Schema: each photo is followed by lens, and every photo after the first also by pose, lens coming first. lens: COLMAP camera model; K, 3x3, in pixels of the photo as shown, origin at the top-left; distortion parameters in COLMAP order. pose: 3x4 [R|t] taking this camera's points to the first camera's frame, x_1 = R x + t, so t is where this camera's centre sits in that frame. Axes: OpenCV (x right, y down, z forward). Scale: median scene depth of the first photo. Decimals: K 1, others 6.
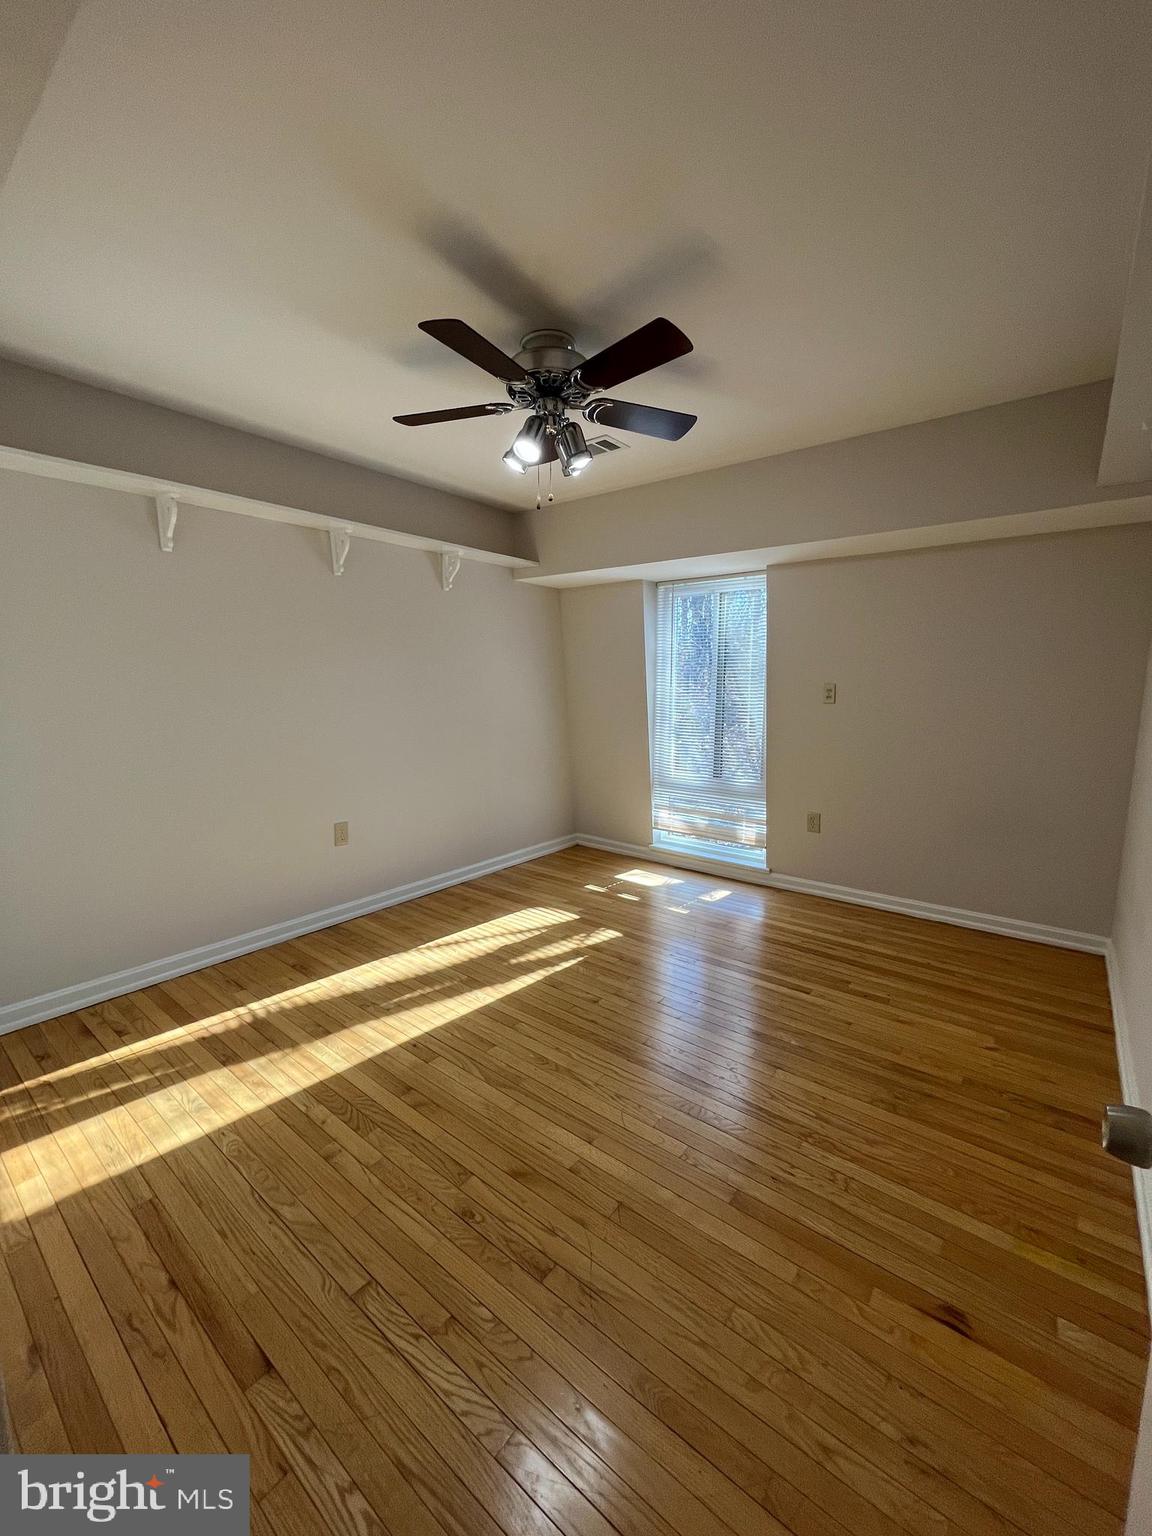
lens RADIAL K [[618.2, 0, 578.0], [0, 618.2, 767.4], [0, 0, 1]] dist [-0.001637, -0.000120]
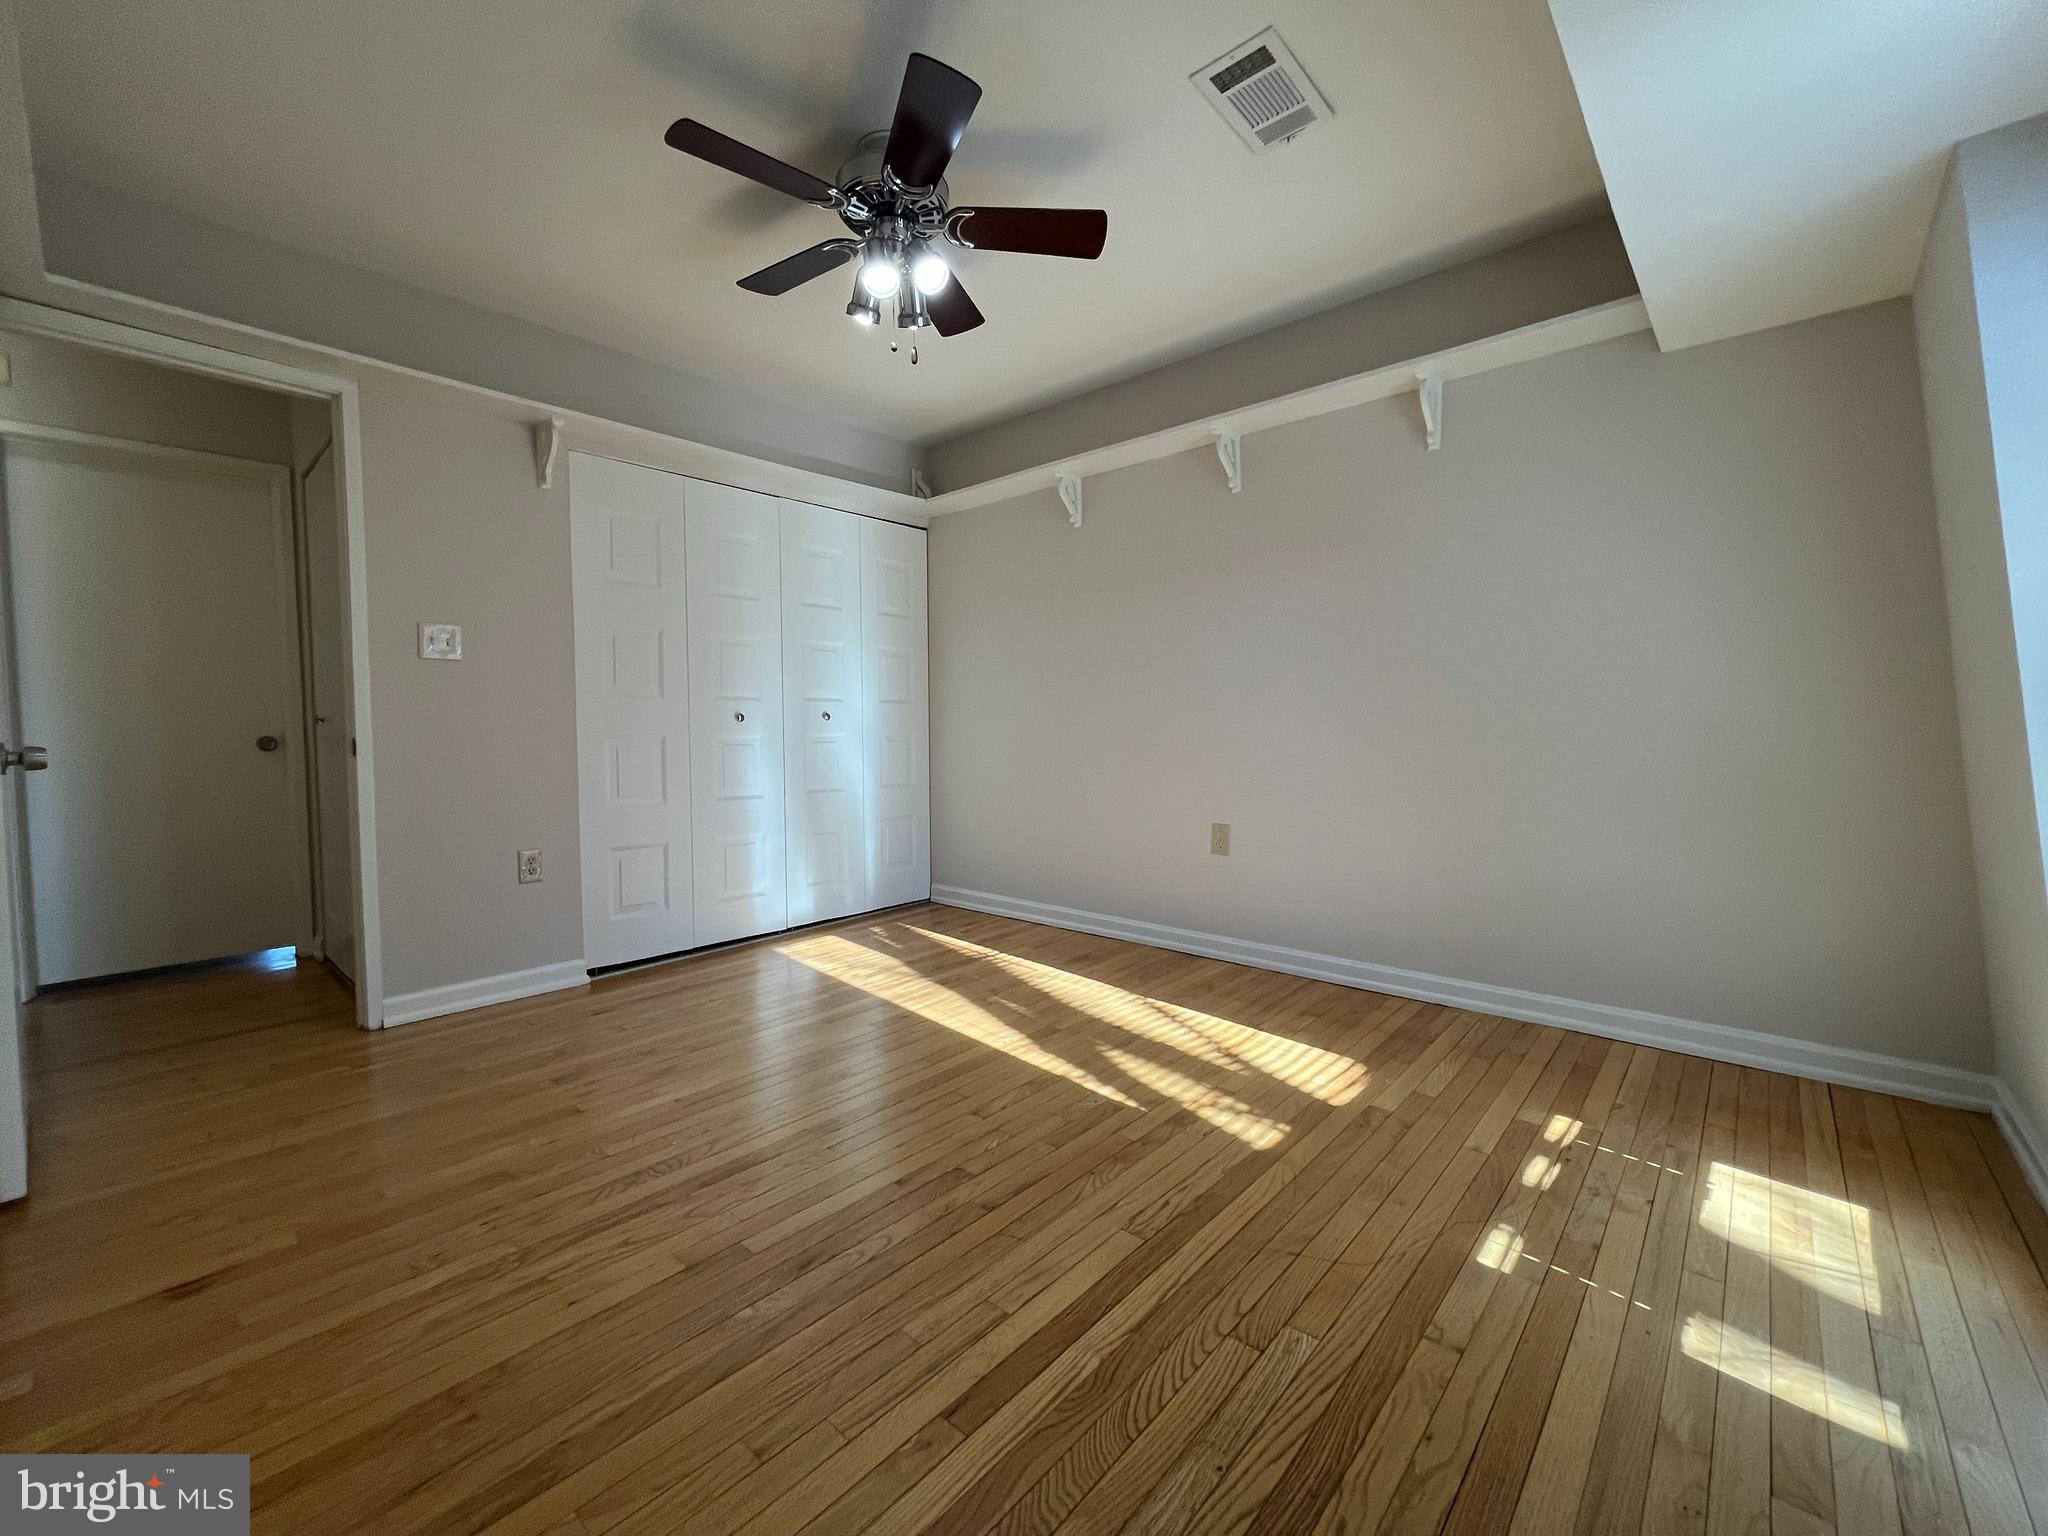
lens RADIAL K [[824.2, 0, 1027.9], [0, 824.2, 767.4], [0, 0, 1]] dist [-0.001637, -0.000120]
pose [[-0.065490, 0.044398, -0.996865, 0.718614], [-0.130552, 0.990041, 0.052670, -0.002732], [0.989276, 0.133592, -0.059041, 0.933369]]
